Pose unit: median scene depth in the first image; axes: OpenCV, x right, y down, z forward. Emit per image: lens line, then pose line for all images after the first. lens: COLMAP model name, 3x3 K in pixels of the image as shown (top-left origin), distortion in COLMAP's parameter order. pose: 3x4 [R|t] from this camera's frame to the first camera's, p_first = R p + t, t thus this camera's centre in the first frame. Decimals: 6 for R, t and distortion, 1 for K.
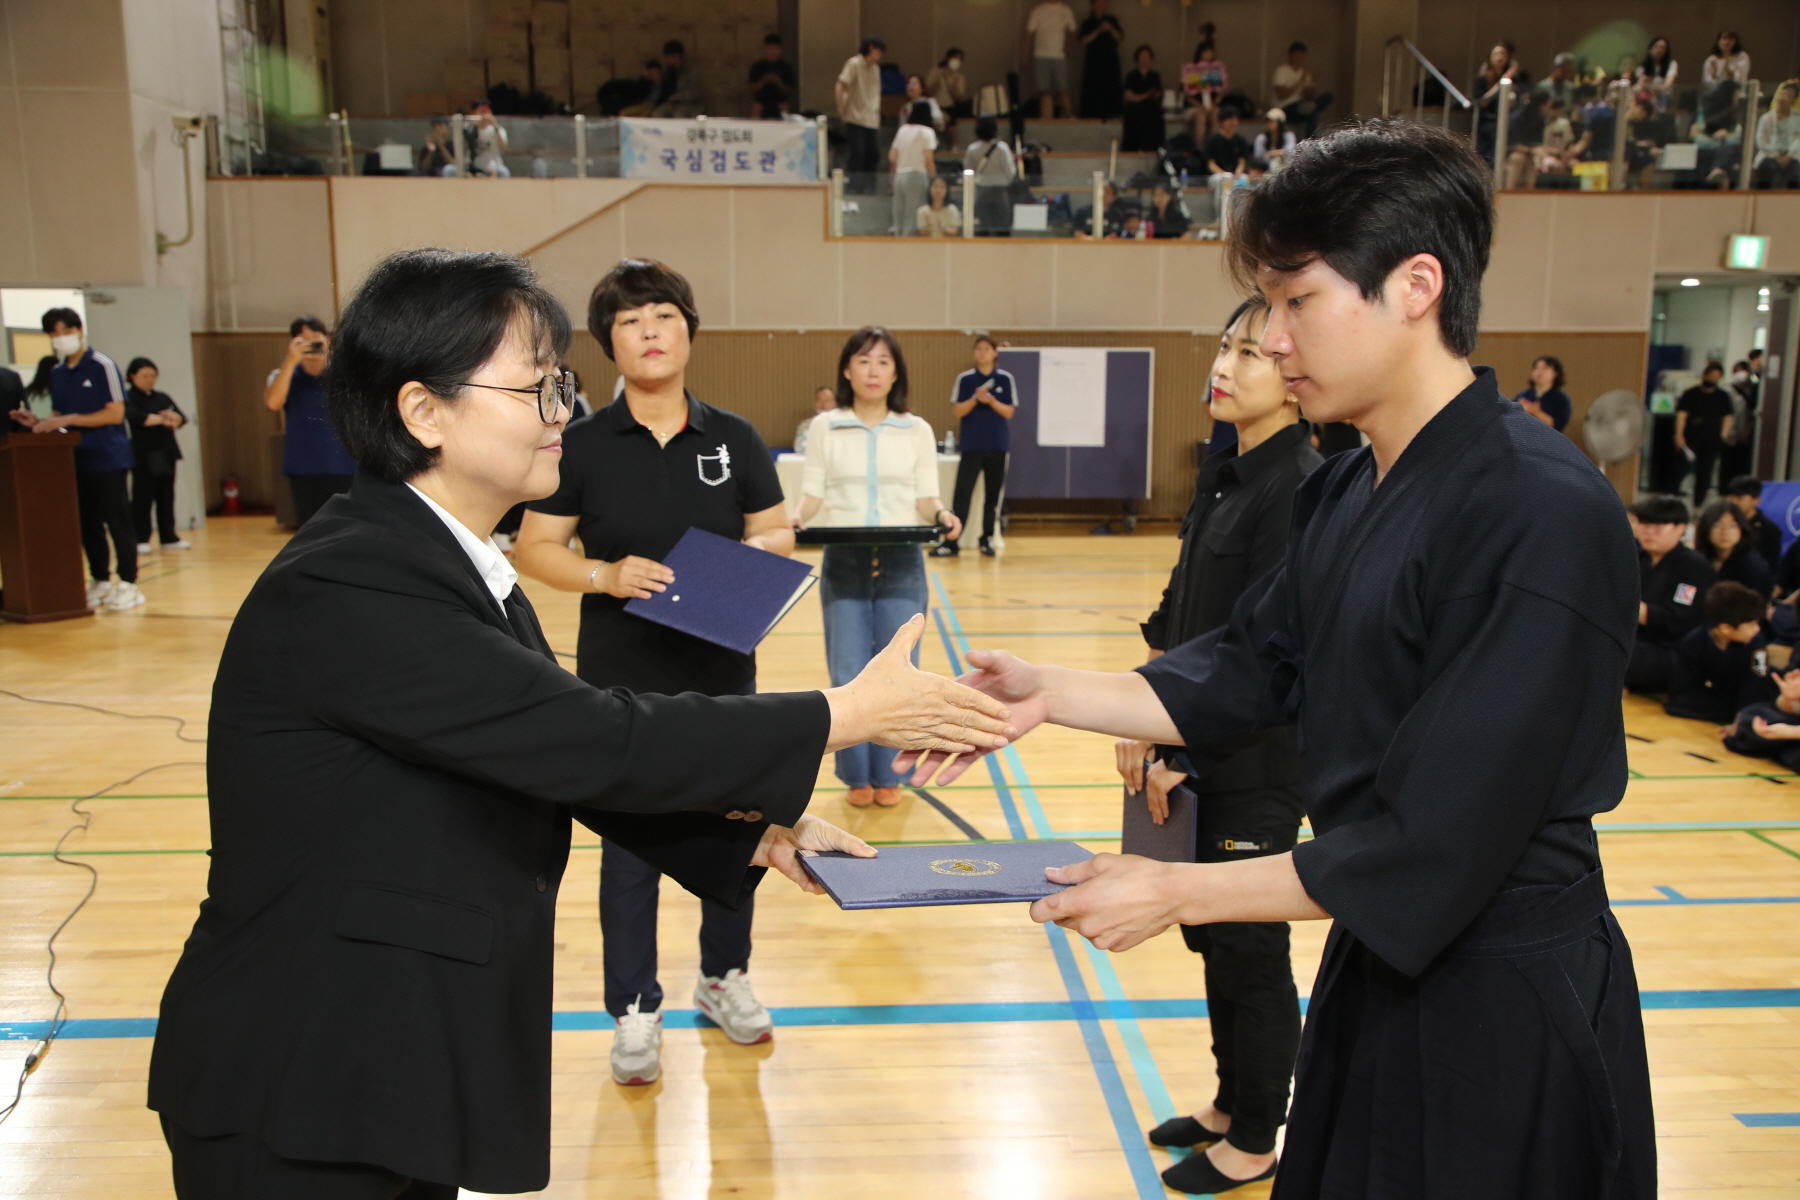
lens RADIAL K [[1427.9, 0, 898.3], [0, 1427.9, 596.4], [0, 0, 1]] dist [-0.013305, 0.033820]
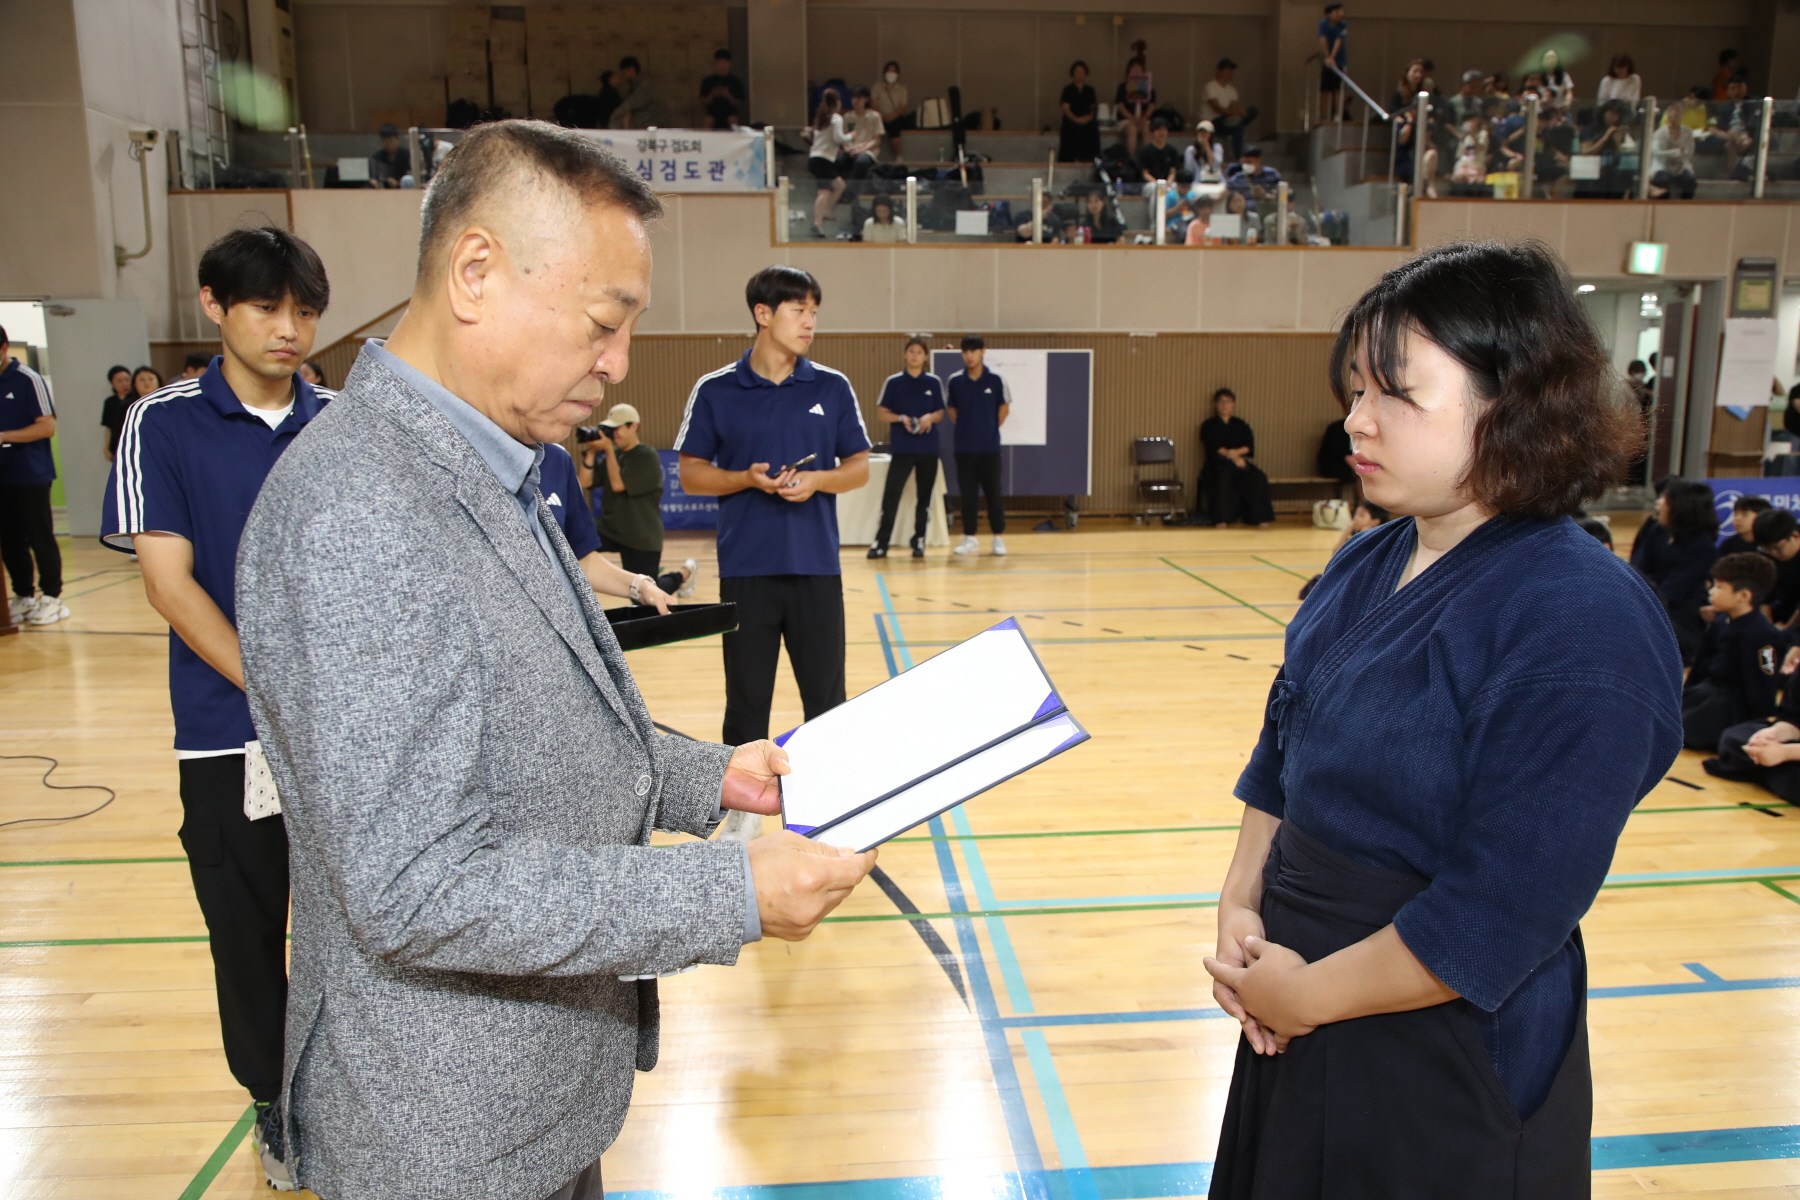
lens RADIAL K [[1276.8, 0, 900.0], [0, 1276.8, 600.0], [0, 0, 1]] dist [-0.054581, 0.036987]
pose [[0.999477, -0.012140, 0.029983, 0.009363], [0.011548, 0.999737, 0.019831, -0.011854], [-0.030216, -0.019474, 0.999354, 0.075857]]
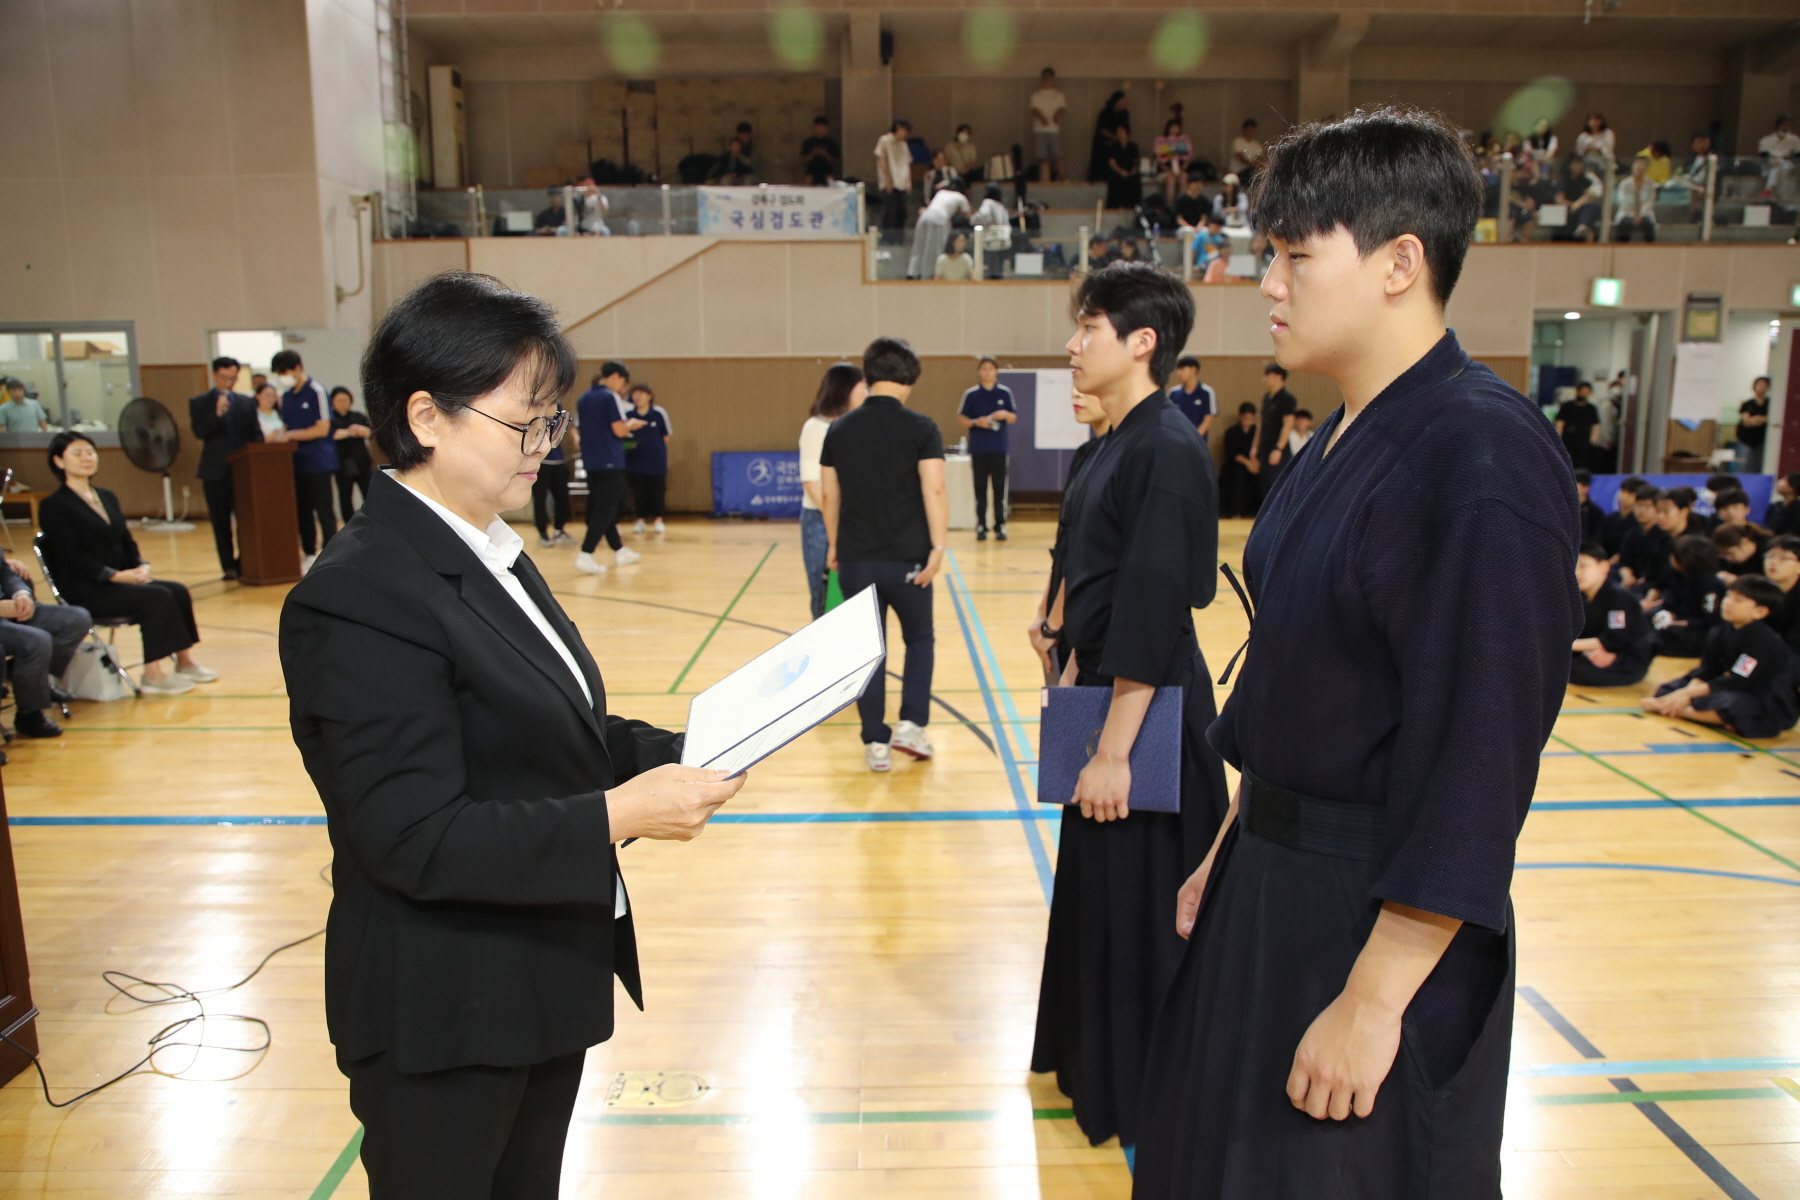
lens RADIAL K [[1249.9, 0, 900.0], [0, 1249.9, 600.0], [0, 0, 1]] dist [-0.063218, 0.036747]
pose [[0.999664, -0.001678, -0.025870, 0.007784], [0.001961, 0.999938, 0.010946, 0.012144], [0.025850, -0.010993, 0.999605, -0.076318]]
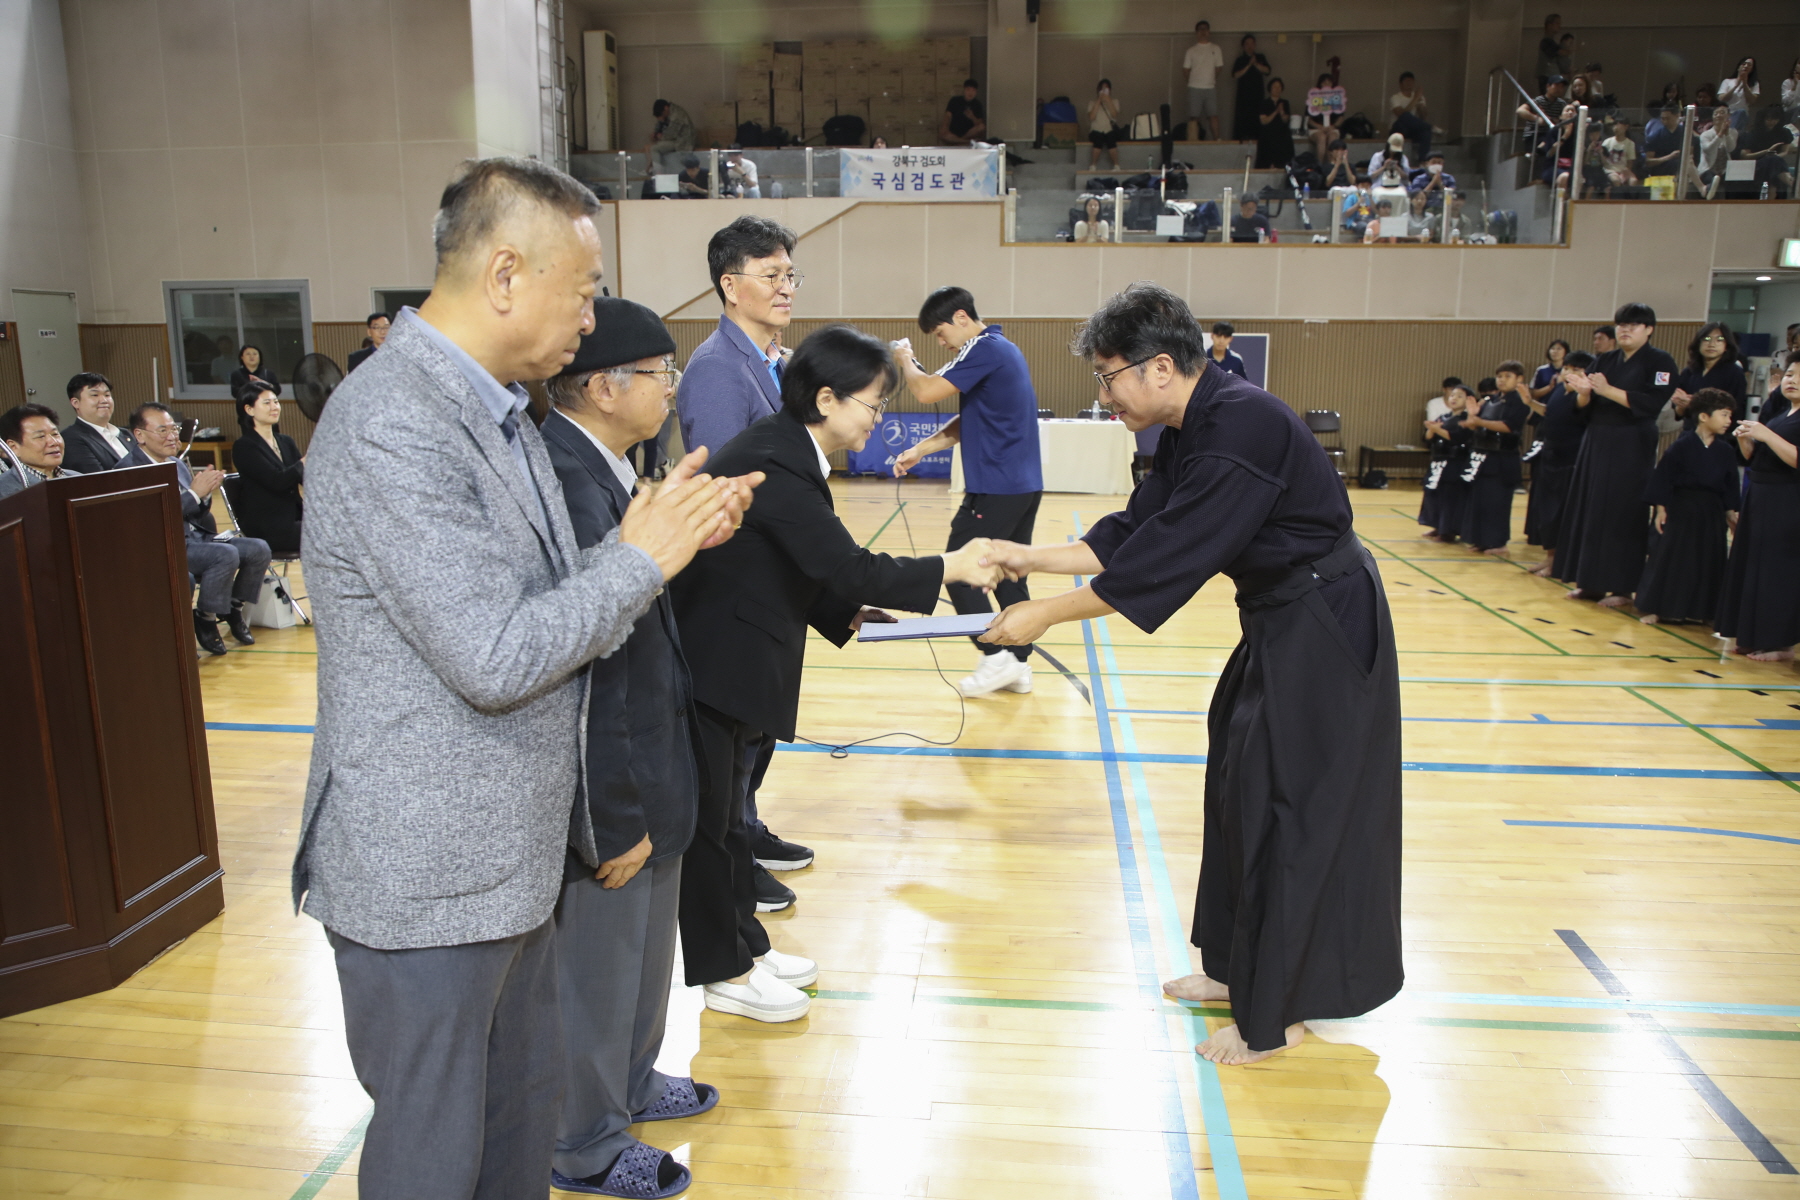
lens RADIAL K [[1270.7, 0, 900.8], [0, 1270.7, 600.4], [0, 0, 1]] dist [-0.054492, 0.034349]
pose [[0.989816, 0.028417, -0.139491, 0.022797], [-0.023383, 0.999019, 0.037594, 0.017252], [0.140423, -0.033950, 0.989509, -0.100281]]
